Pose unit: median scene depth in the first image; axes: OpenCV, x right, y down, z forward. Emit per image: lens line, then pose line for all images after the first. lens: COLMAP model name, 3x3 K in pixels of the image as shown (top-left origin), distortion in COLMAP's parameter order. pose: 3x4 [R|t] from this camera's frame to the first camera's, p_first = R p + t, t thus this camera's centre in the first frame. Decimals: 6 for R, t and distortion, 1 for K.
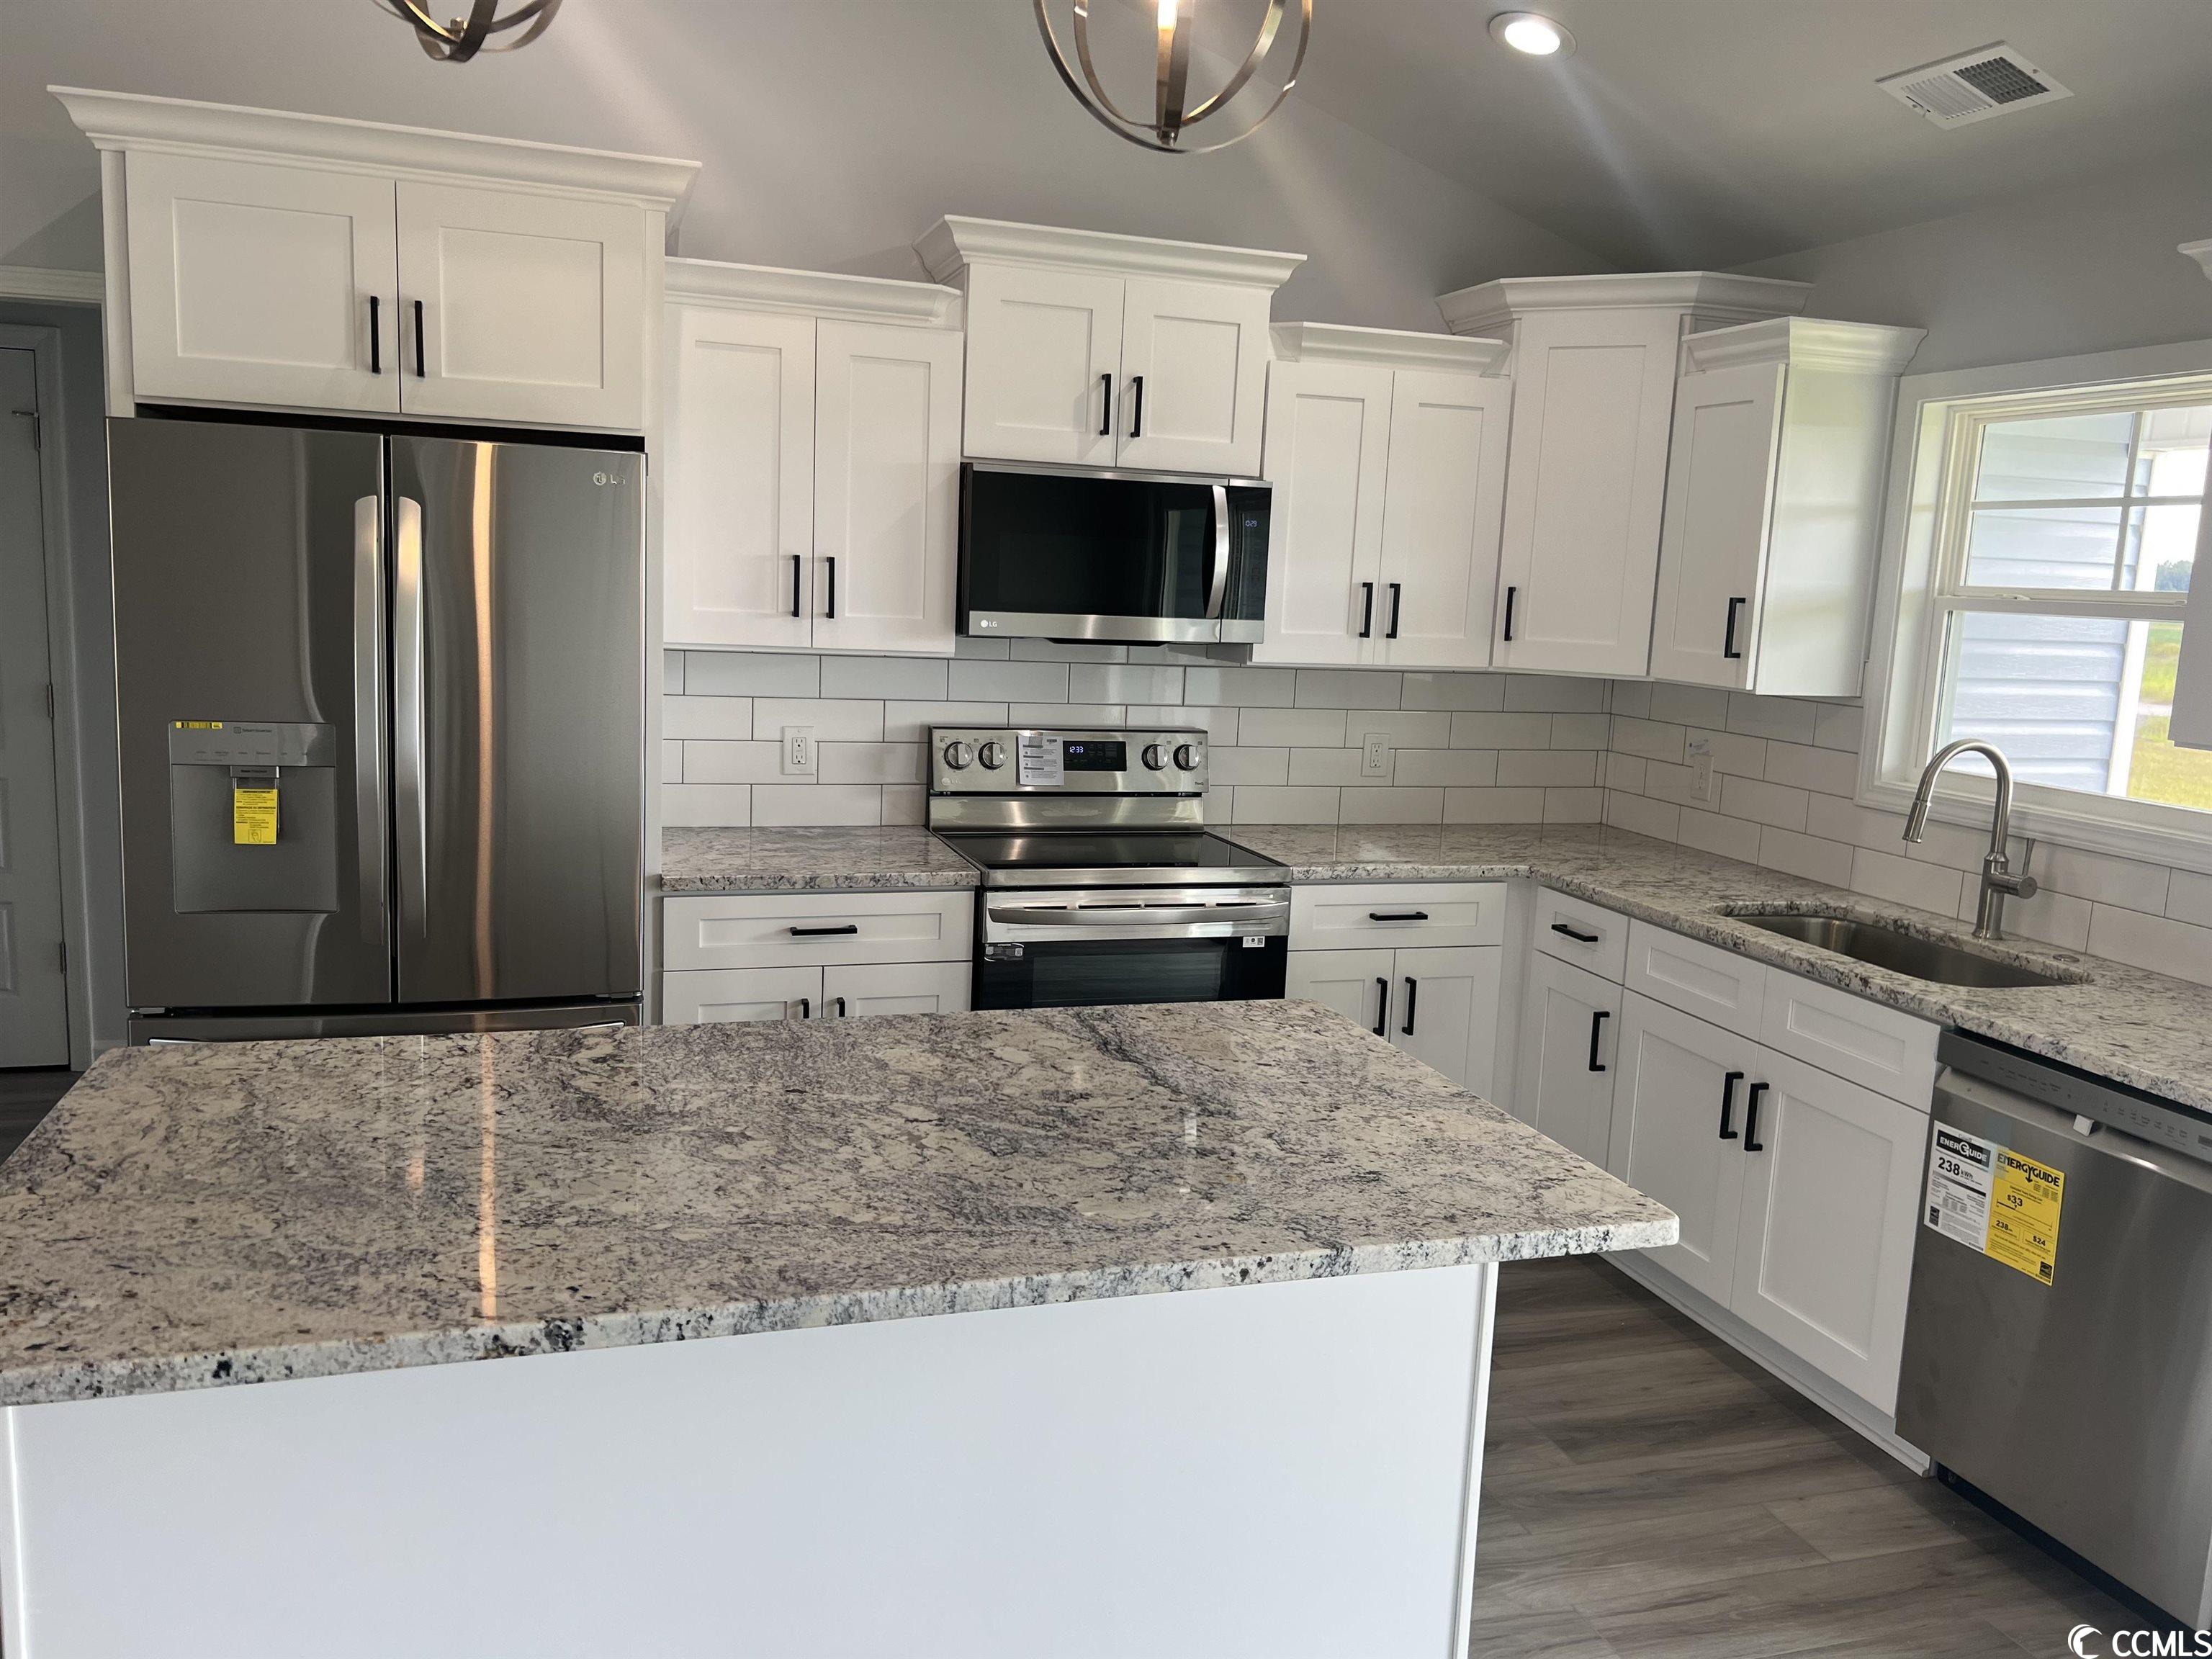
lens RADIAL K [[1679.8, 0, 1109.5], [0, 1679.8, 848.5], [0, 0, 1]] dist [0.063158, -0.077804]
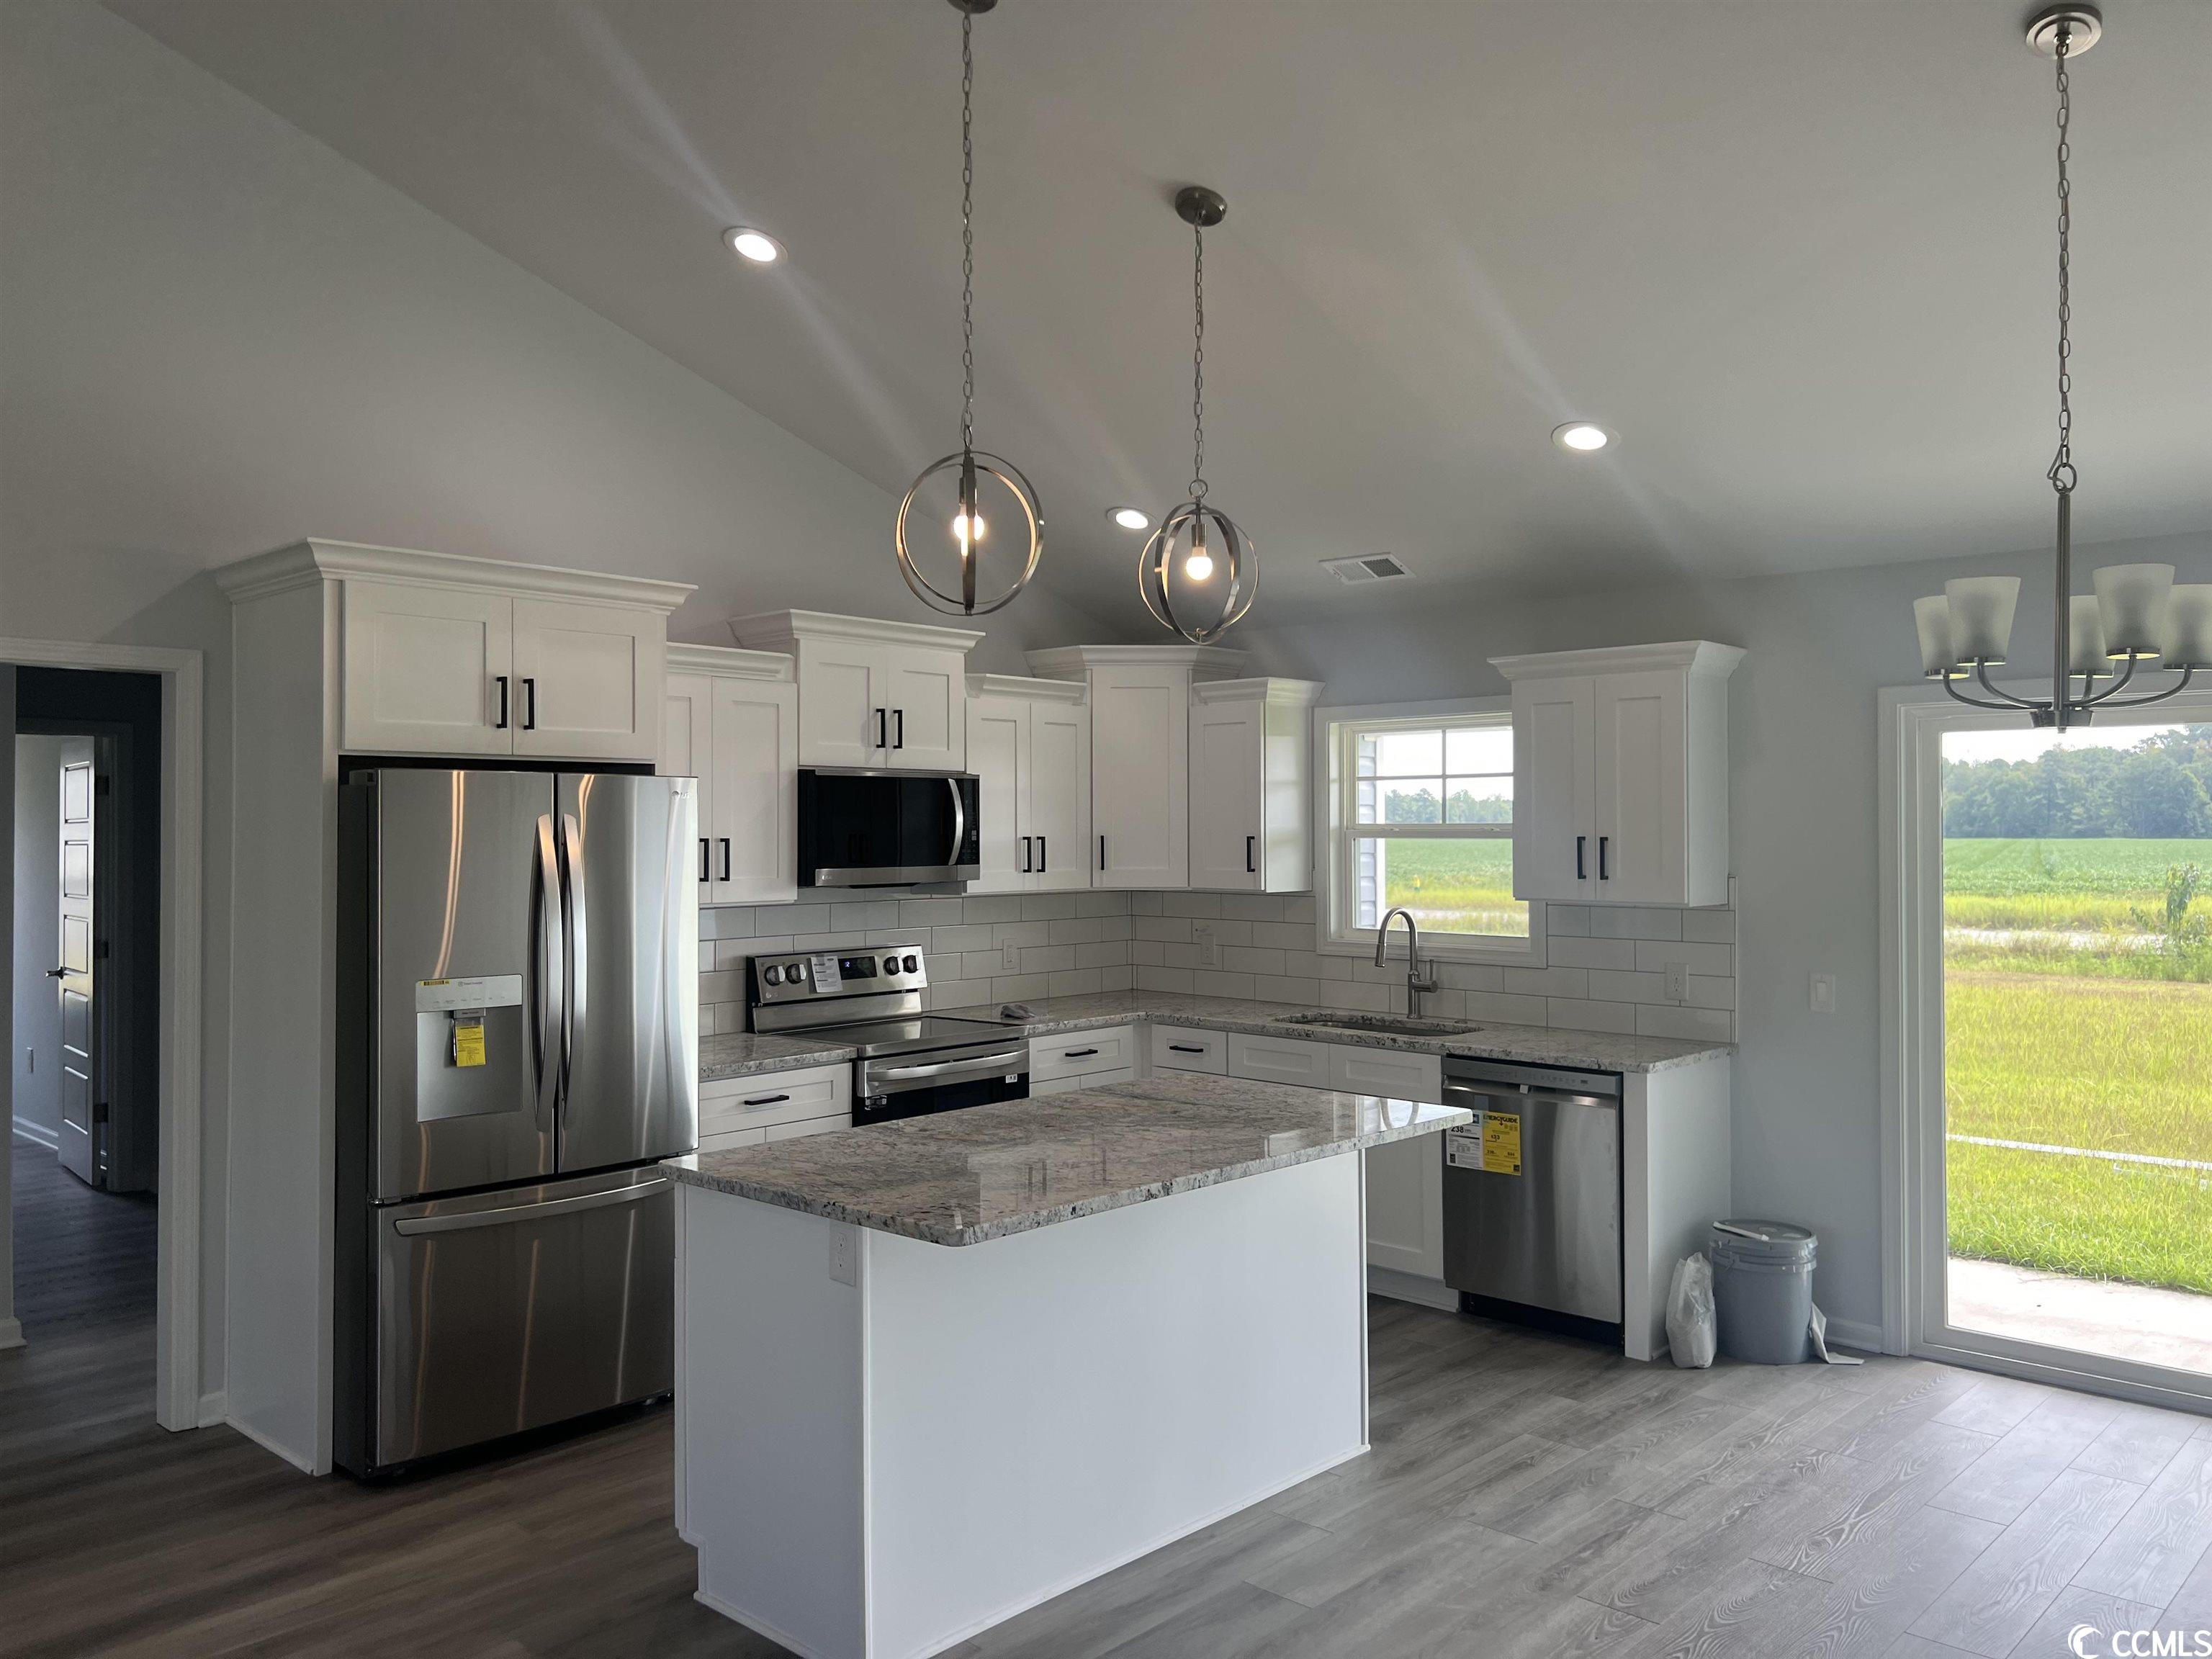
lens RADIAL K [[1662.3, 0, 1106.0], [0, 1662.3, 829.5], [0, 0, 1]] dist [0.000912, -0.003073]
pose [[0.870774, -0.047016, 0.489430, -0.556054], [0.121381, 0.985164, -0.121318, 0.027324], [-0.476466, 0.165048, 0.863562, -0.350878]]
